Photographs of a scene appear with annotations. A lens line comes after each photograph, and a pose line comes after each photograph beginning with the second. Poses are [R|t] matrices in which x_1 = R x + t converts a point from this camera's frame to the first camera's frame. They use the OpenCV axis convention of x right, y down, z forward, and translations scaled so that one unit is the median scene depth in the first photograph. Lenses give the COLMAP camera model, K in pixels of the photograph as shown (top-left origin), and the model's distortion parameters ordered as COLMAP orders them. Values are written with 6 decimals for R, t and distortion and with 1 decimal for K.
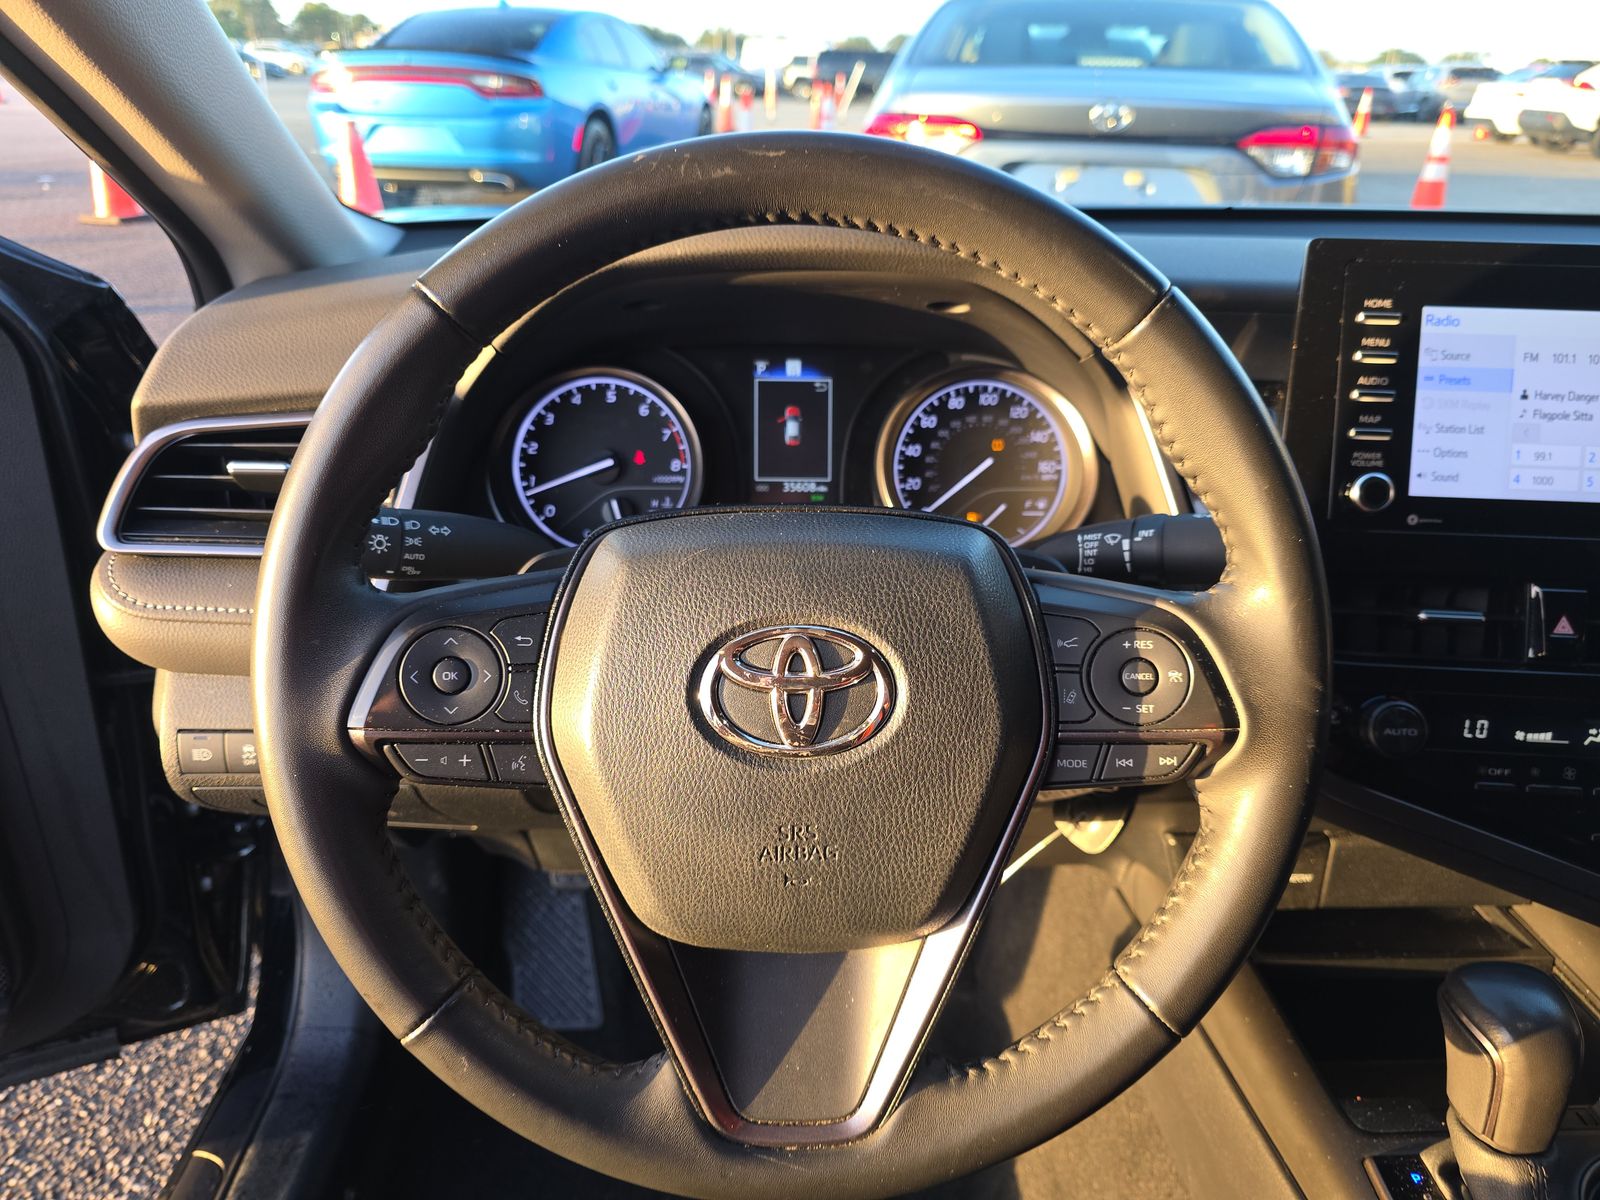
lens RADIAL K [[1049.6, 0, 801.1], [0, 1049.6, 599.7], [0, 0, 1]] dist [-0.000042, -0.009829]
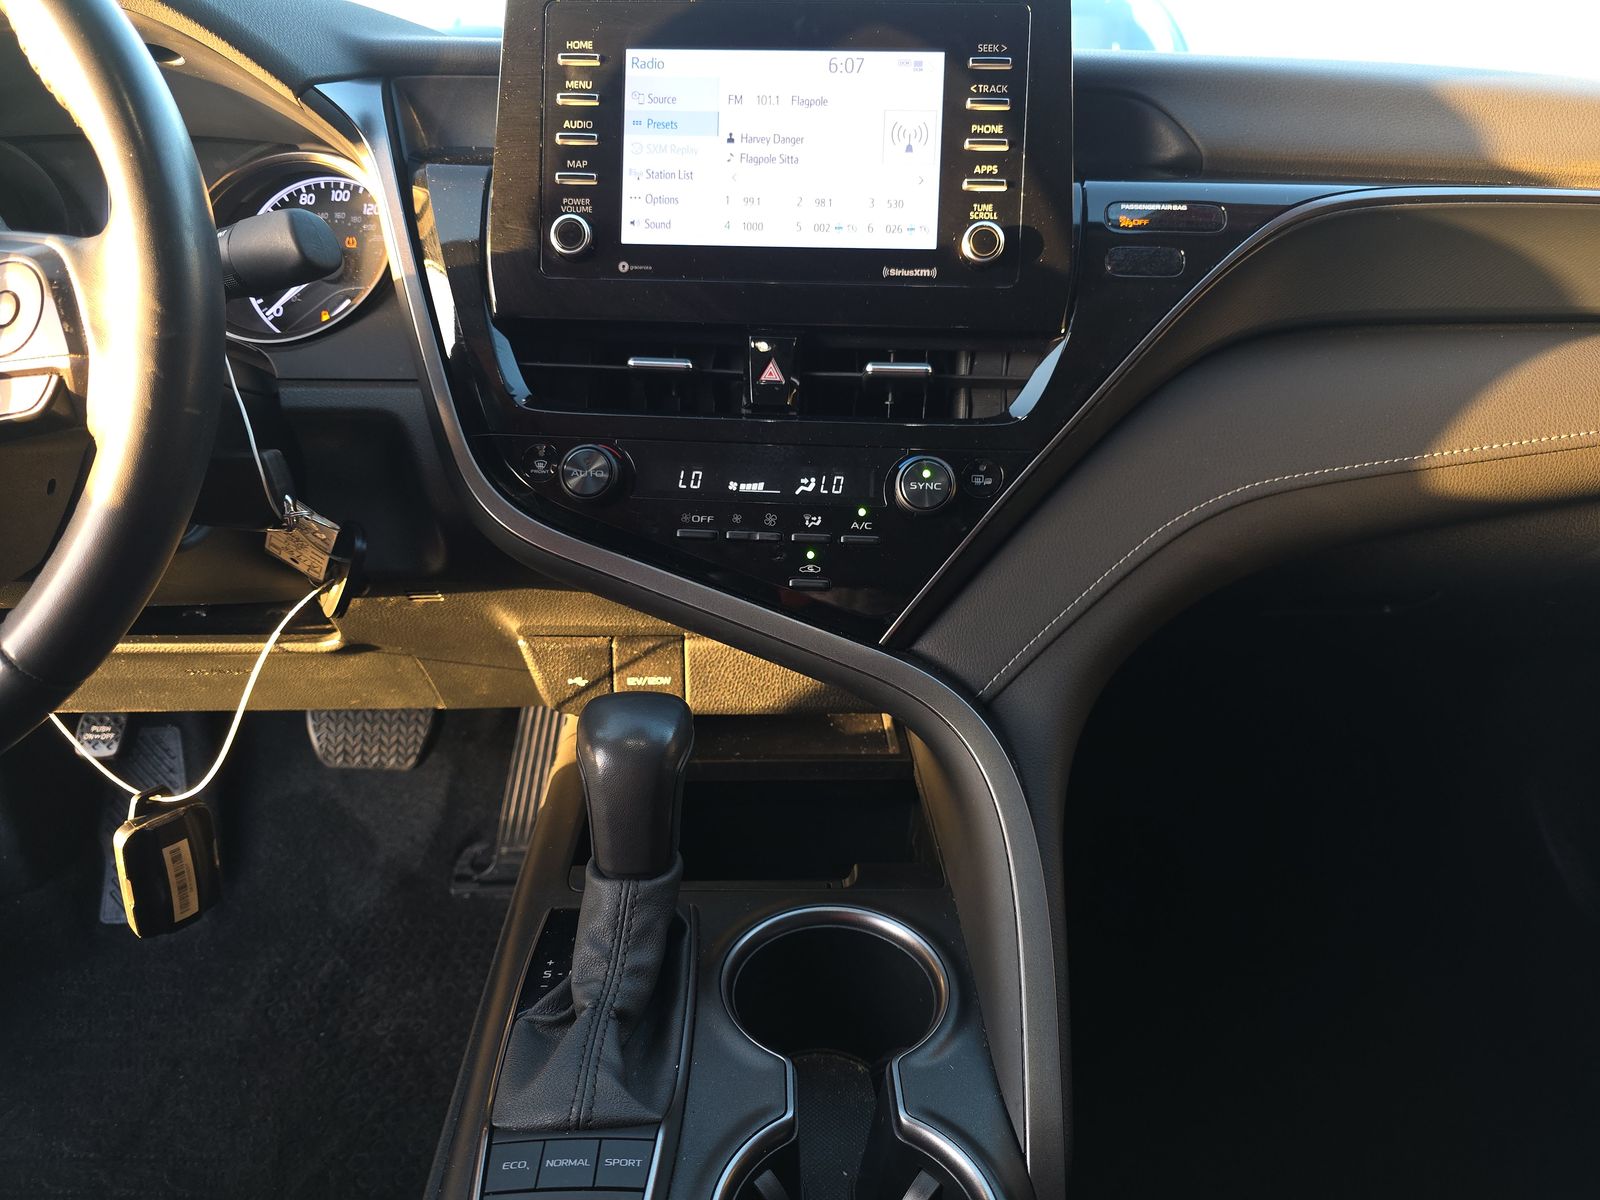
lens RADIAL K [[1049.6, 0, 797.8], [0, 1049.6, 606.5], [0, 0, 1]] dist [-0.000042, -0.009829]
pose [[0.999893, -0.000789, 0.014614, 0.733014], [0.000903, 0.999970, -0.007758, 0.250891], [-0.014607, 0.007770, 0.999863, 0.014257]]
